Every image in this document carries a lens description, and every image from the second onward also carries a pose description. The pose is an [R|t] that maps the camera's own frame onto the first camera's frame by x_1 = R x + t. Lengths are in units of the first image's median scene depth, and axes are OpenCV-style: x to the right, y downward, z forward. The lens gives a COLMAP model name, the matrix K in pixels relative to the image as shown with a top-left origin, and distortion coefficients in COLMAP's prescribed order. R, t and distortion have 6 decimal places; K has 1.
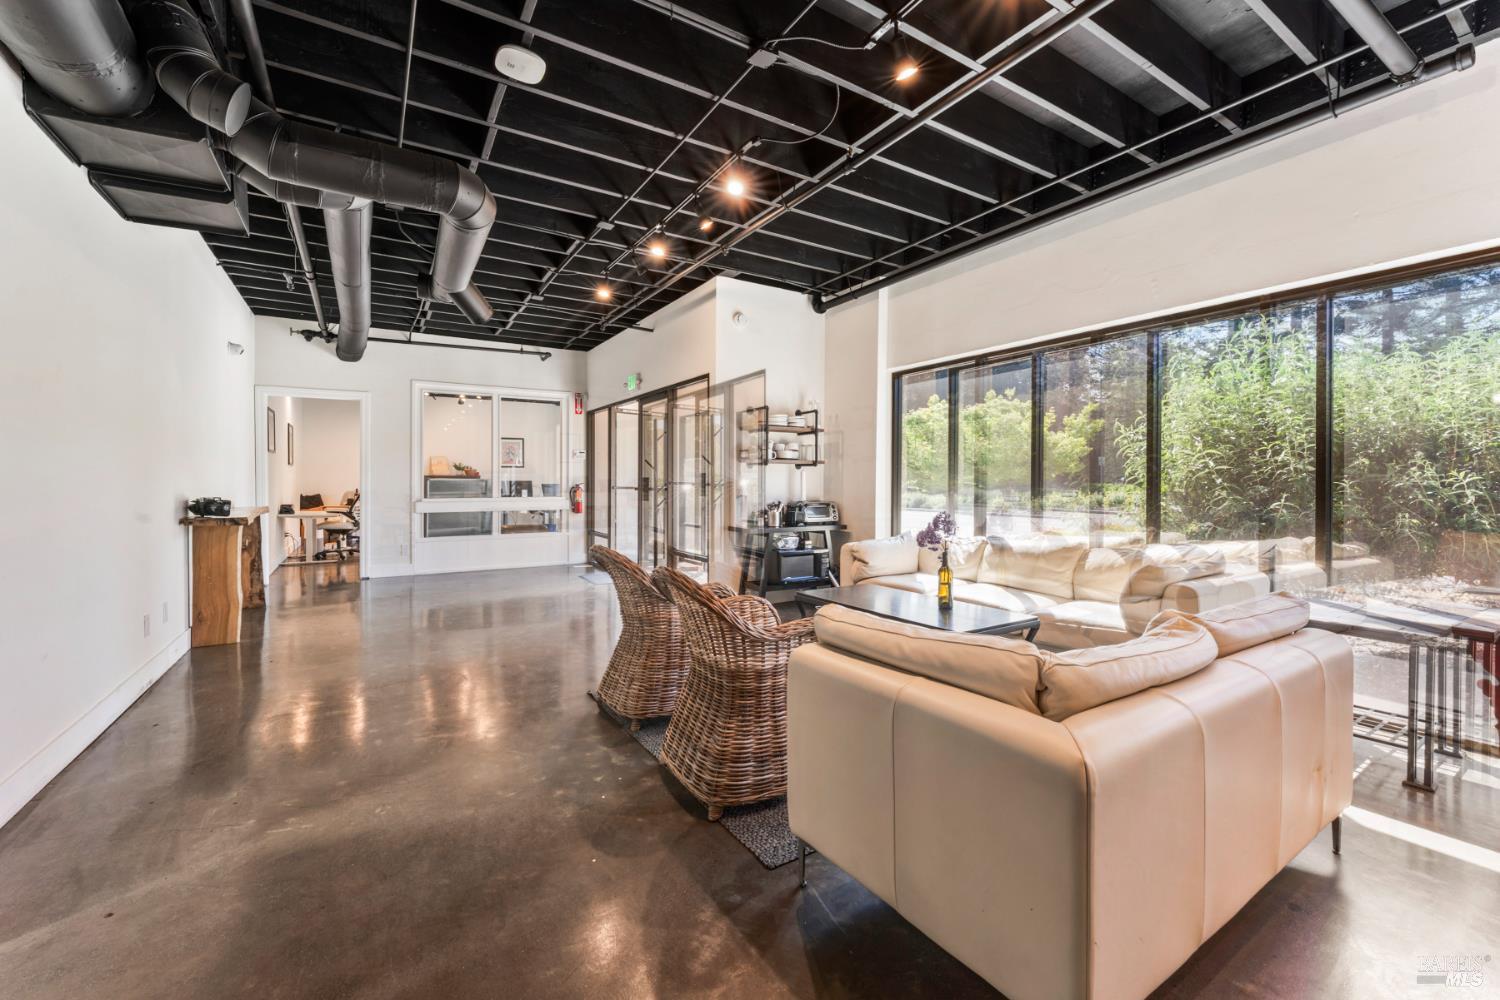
lens RADIAL K [[597.4, 0, 705.5], [0, 597.4, 488.3], [0, 0, 1]] dist [-0.000672, 0.000494]
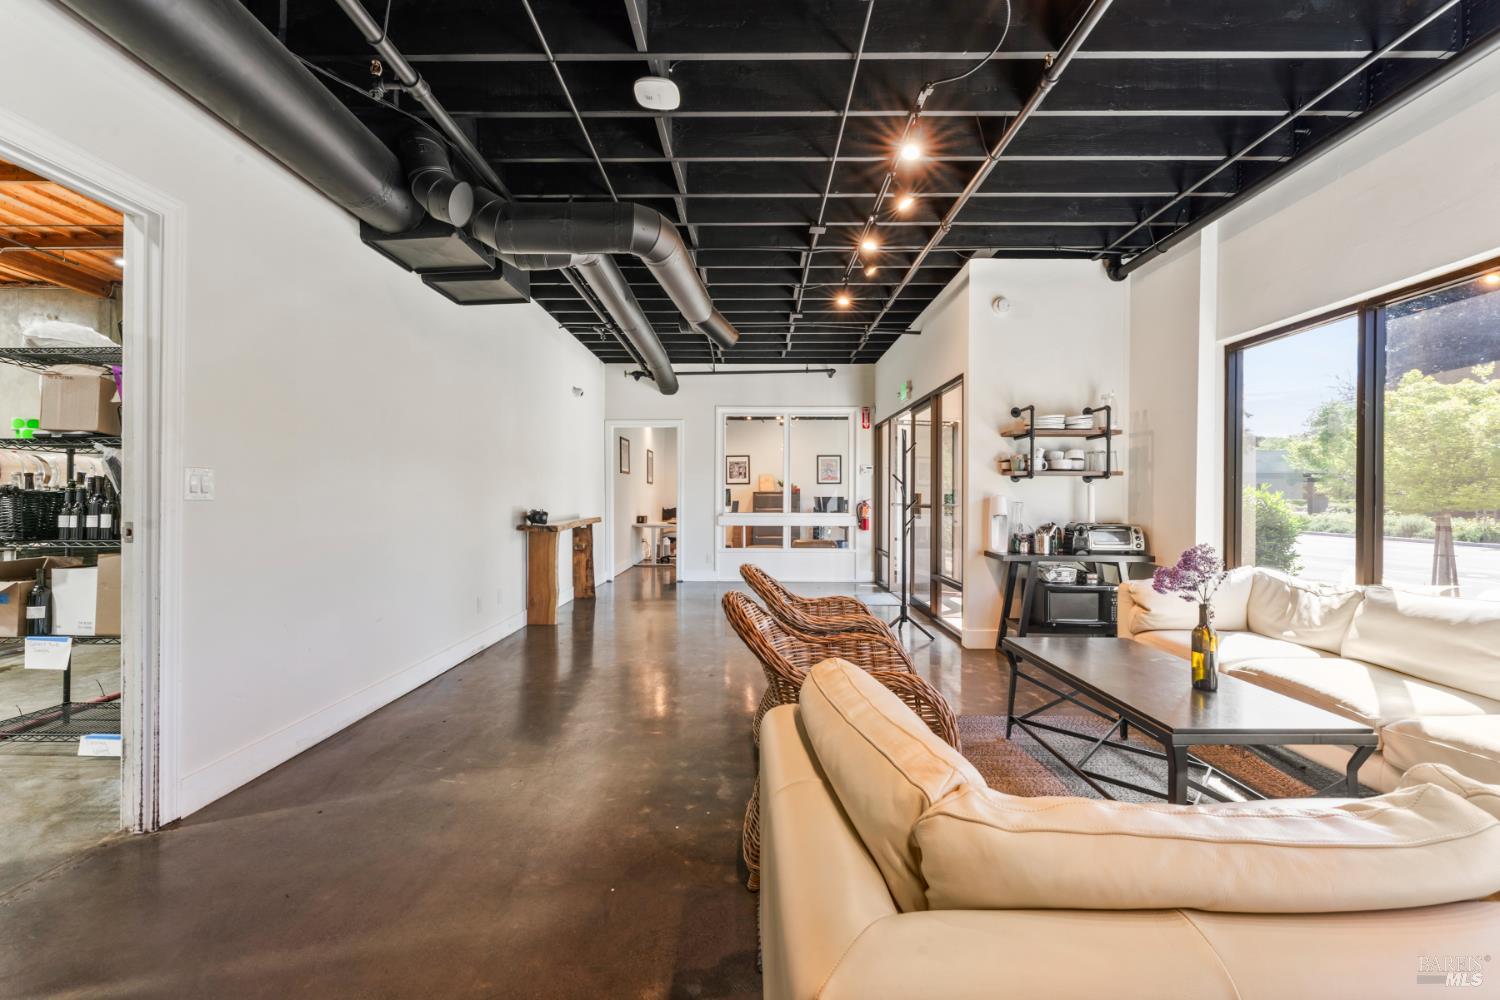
lens RADIAL K [[597.4, 0, 745.8], [0, 597.4, 499.6], [0, 0, 1]] dist [-0.000672, 0.000494]
pose [[0.864024, 0.003550, -0.503439, 0.173570], [-0.007579, 0.999954, -0.005956, -0.001355], [0.503394, 0.008961, 0.864011, 0.096309]]
